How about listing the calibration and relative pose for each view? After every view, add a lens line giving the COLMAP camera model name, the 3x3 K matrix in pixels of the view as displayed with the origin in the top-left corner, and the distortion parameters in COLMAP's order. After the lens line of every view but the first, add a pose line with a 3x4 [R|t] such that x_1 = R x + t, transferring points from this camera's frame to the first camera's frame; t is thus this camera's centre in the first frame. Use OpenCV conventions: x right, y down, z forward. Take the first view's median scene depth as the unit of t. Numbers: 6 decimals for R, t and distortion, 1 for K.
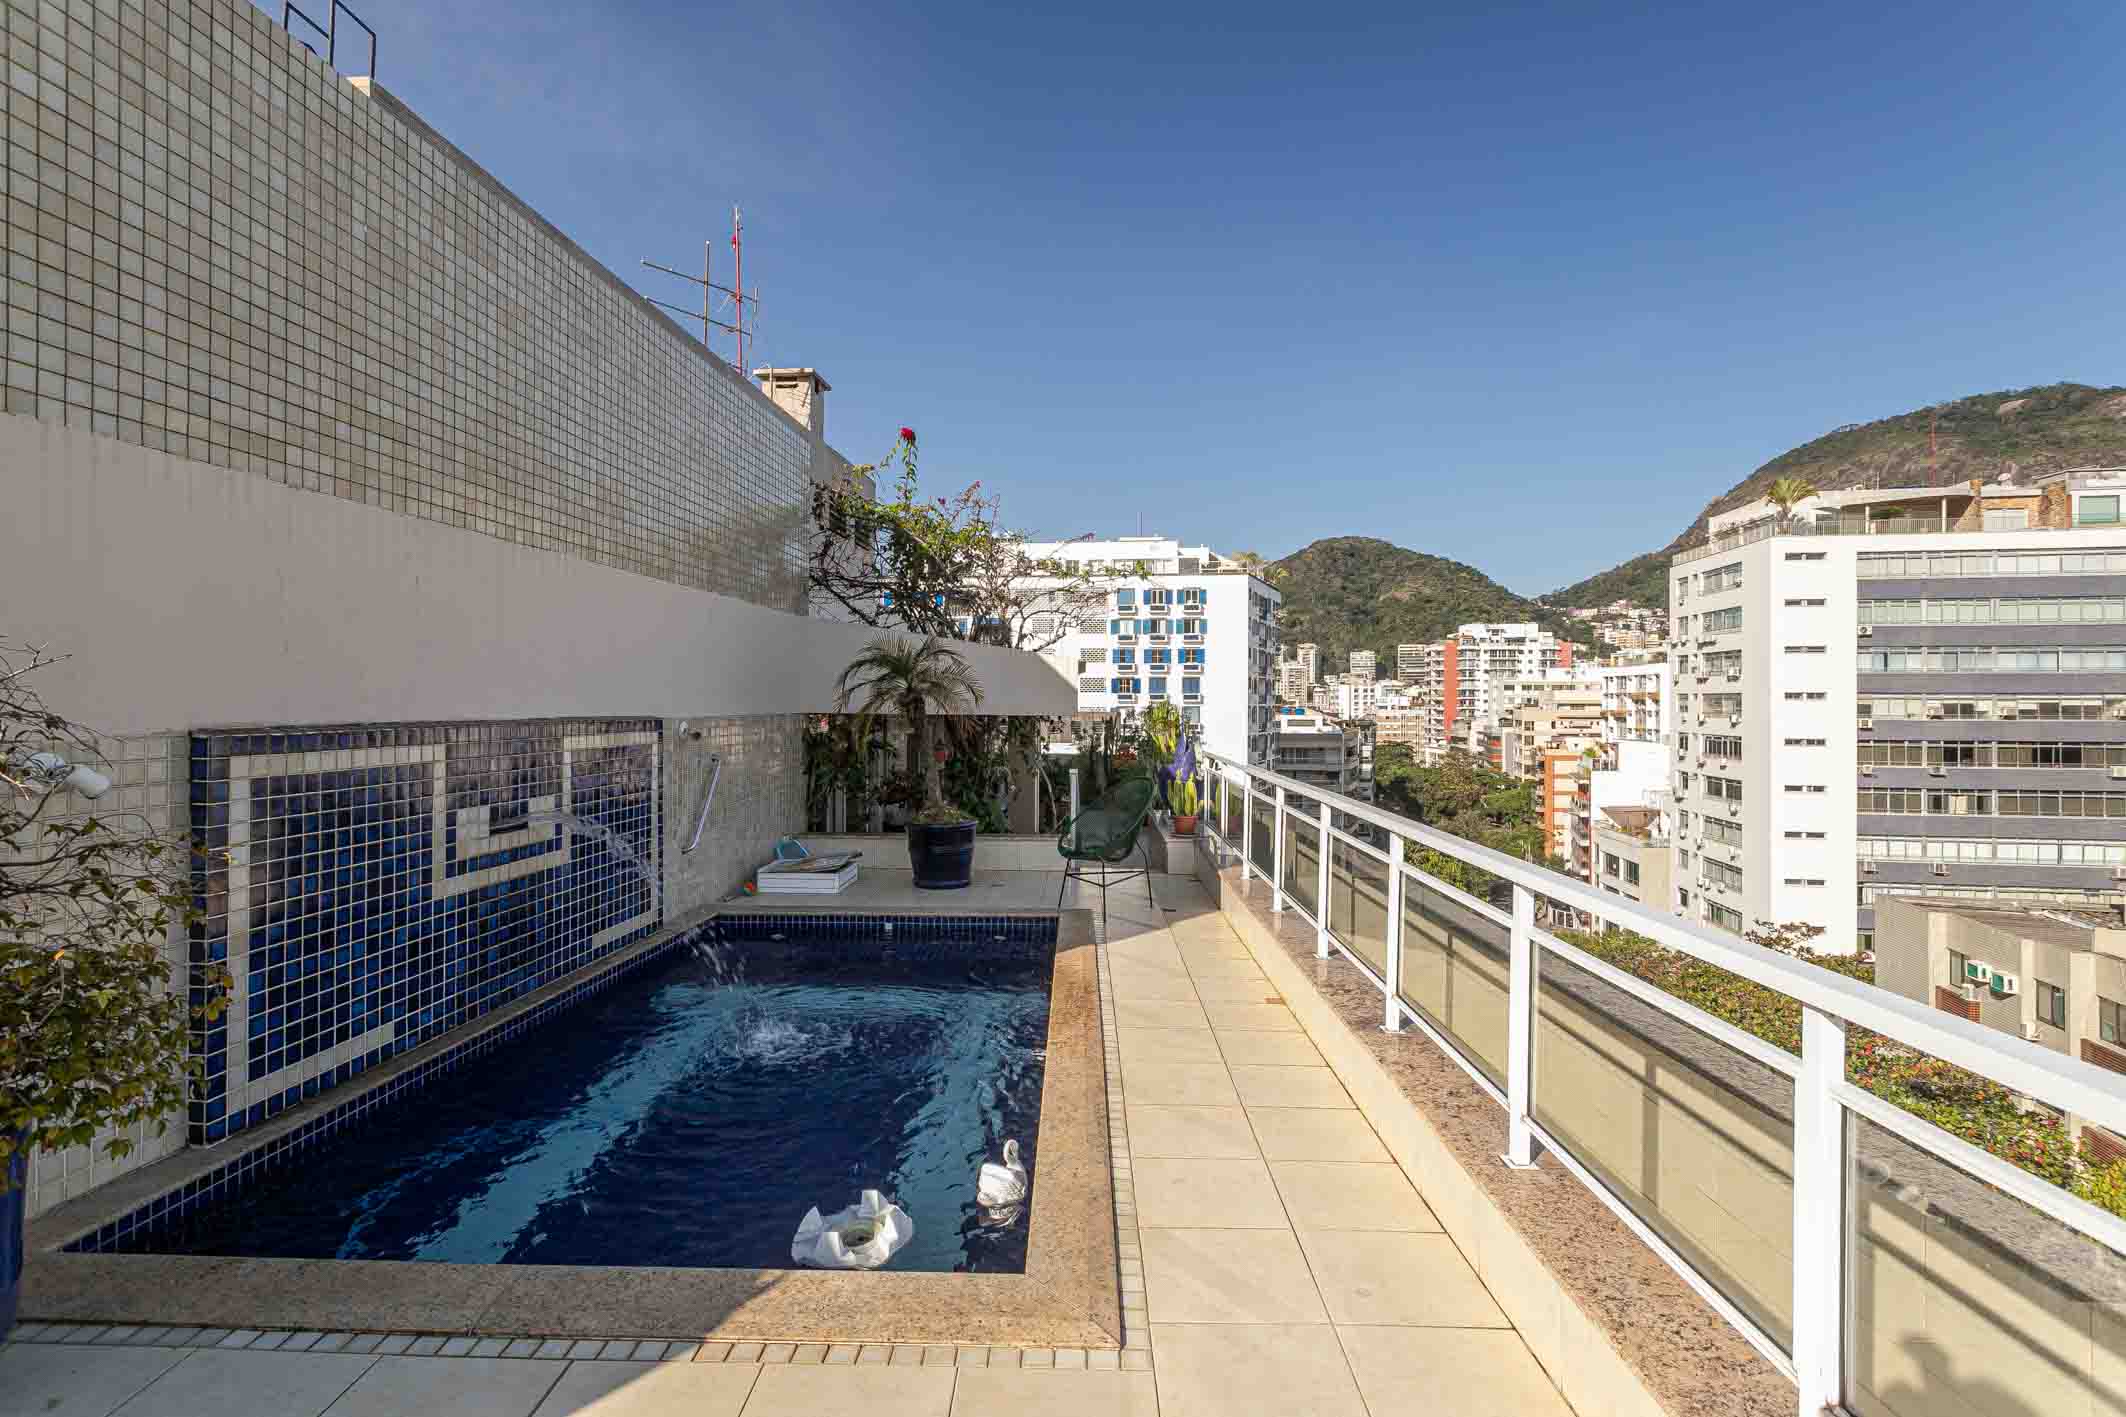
lens RADIAL K [[1012.9, 0, 1039.5], [0, 1012.9, 711.8], [0, 0, 1]] dist [0.004154, 0.000346]
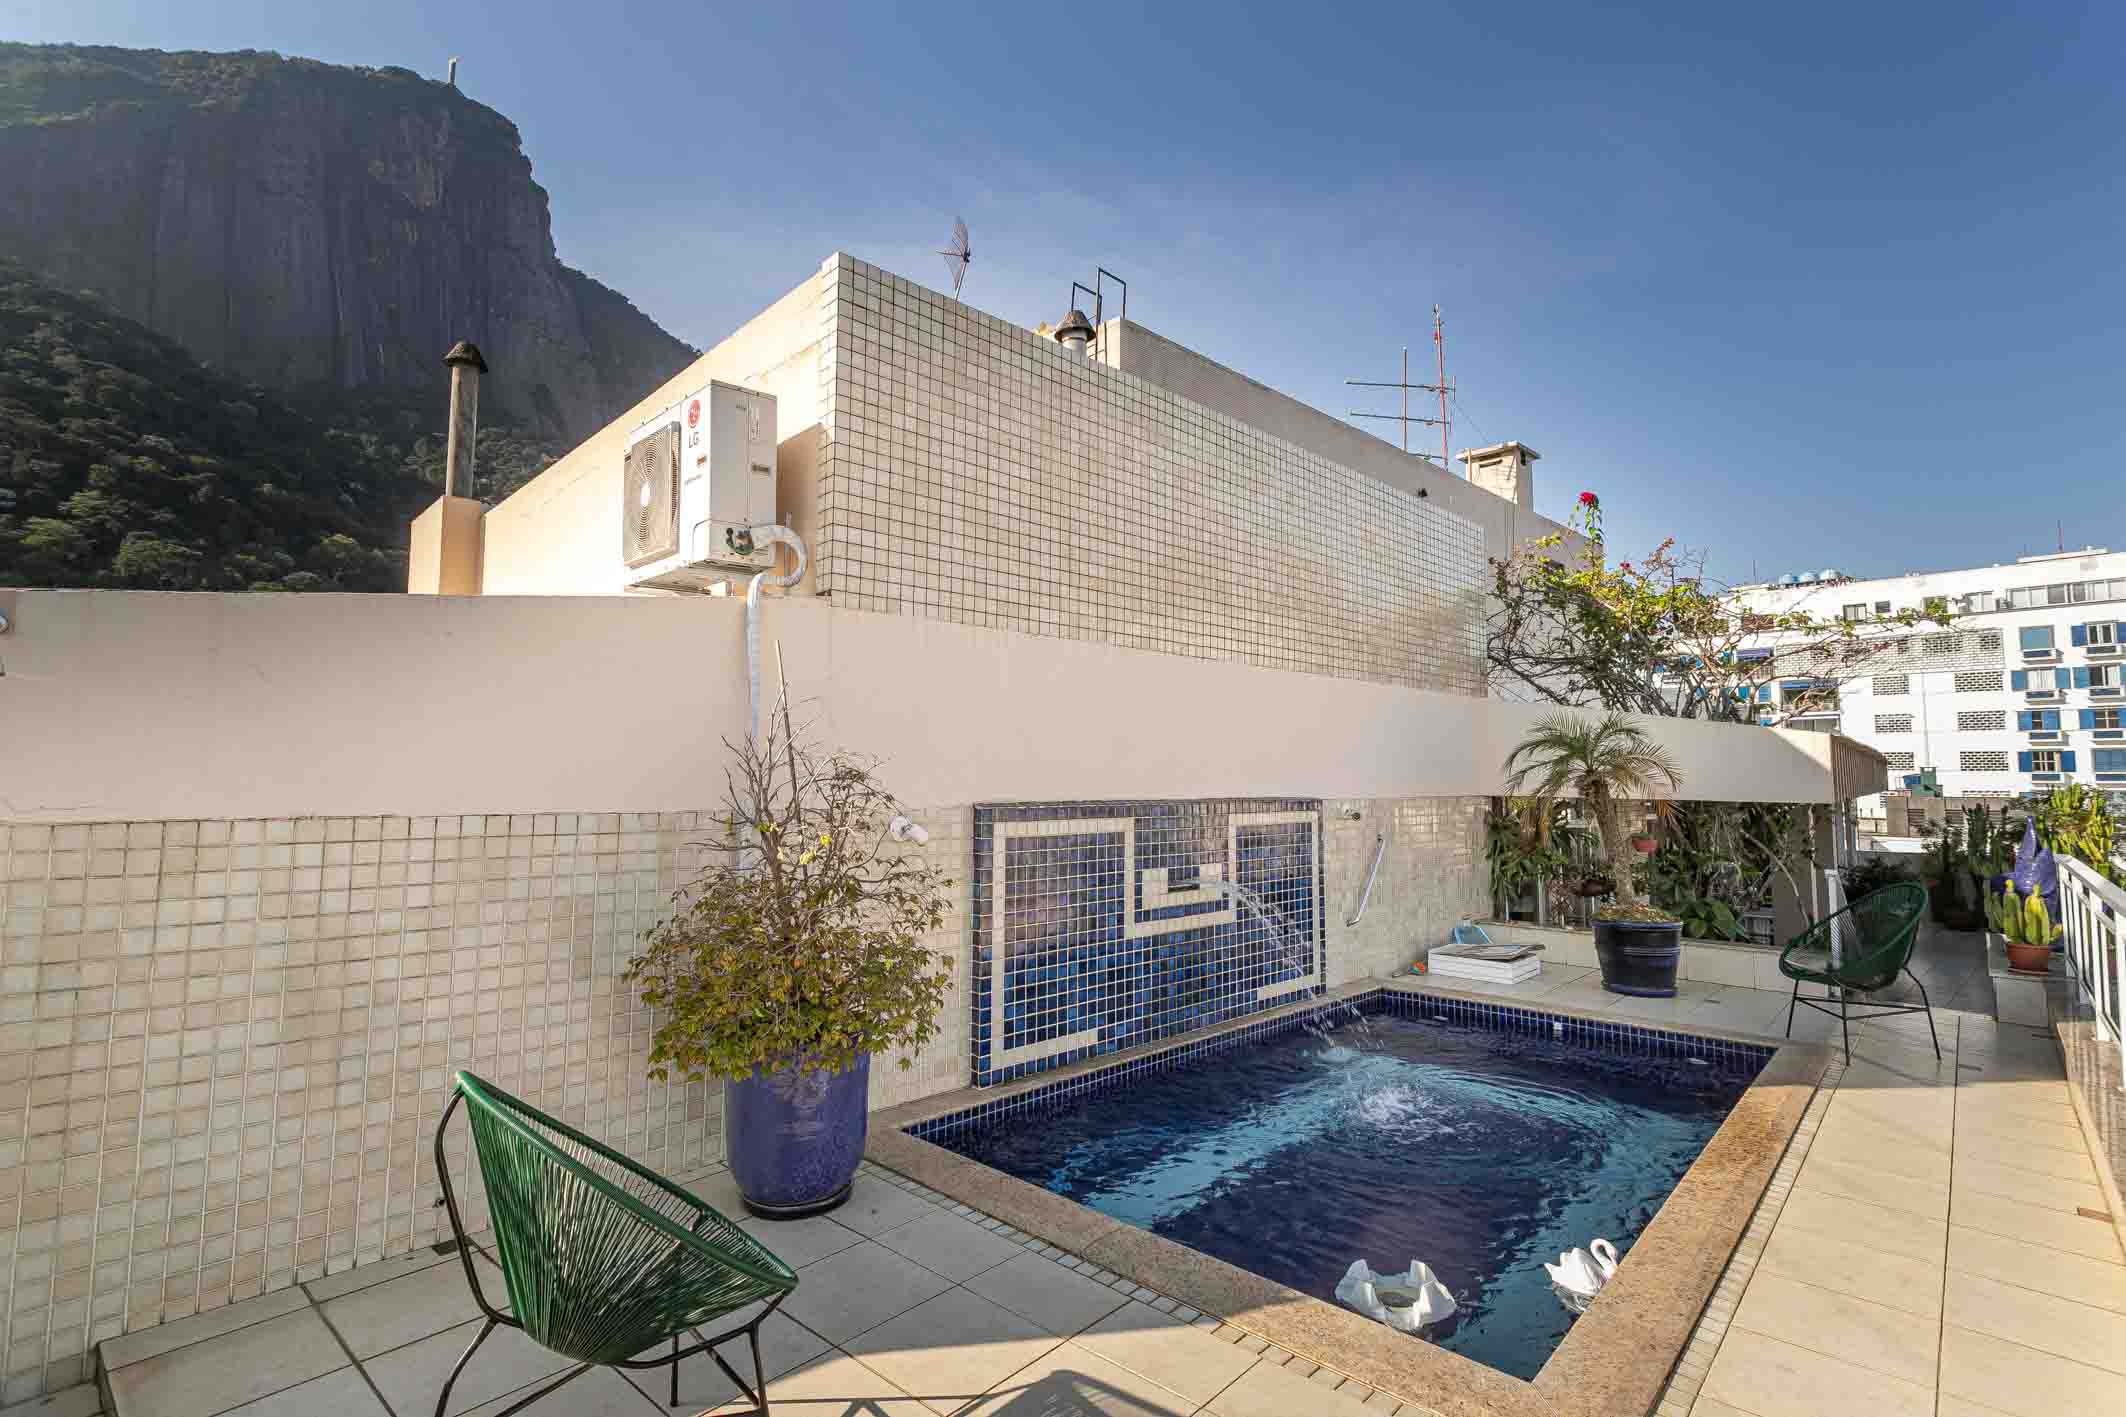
lens RADIAL K [[956.7, 0, 987.2], [0, 956.7, 723.6], [0, 0, 1]] dist [-0.001620, 0.000502]
pose [[0.733157, -0.040710, -0.678840, 0.107590], [-0.008013, 0.997620, -0.068482, -0.002717], [0.680012, 0.055648, 0.731086, -0.023172]]
